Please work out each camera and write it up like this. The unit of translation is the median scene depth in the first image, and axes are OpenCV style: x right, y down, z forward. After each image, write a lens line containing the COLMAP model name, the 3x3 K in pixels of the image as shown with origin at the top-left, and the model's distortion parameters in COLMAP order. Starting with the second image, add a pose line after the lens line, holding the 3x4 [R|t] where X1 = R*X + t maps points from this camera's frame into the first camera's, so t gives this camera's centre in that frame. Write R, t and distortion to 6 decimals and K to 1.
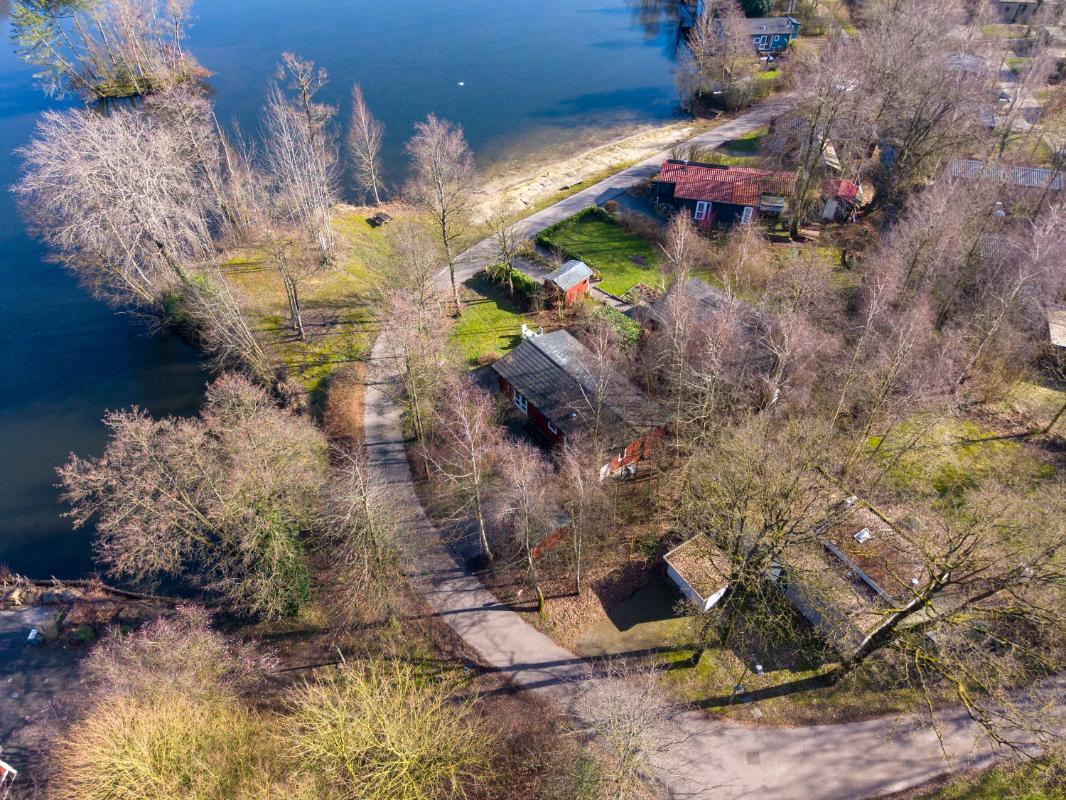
lens RADIAL K [[726.0, 0, 533.0], [0, 726.0, 400.0], [0, 0, 1]] dist [-0.002212, 0.003260]
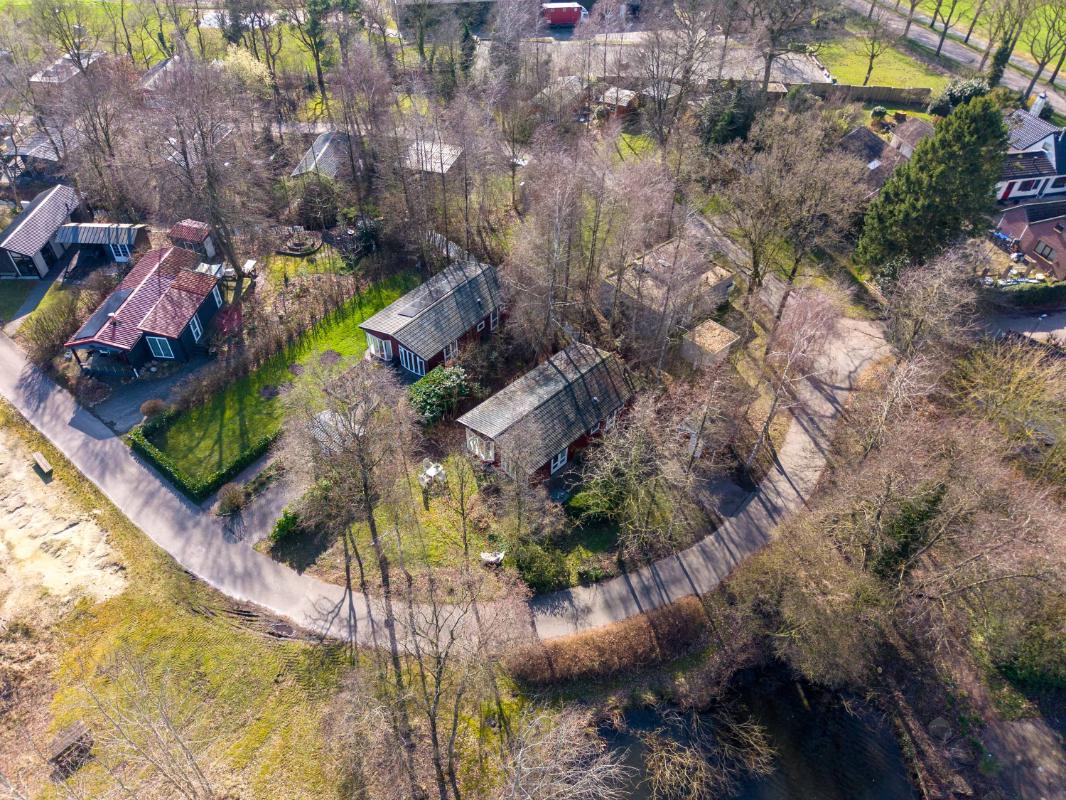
lens RADIAL K [[726.0, 0, 533.0], [0, 726.0, 400.0], [0, 0, 1]] dist [-0.002212, 0.003260]
pose [[-0.157361, -0.683334, 0.712946, -0.742102], [0.674492, 0.452948, 0.583008, -0.712897], [-0.721317, 0.572619, 0.389627, 0.743978]]
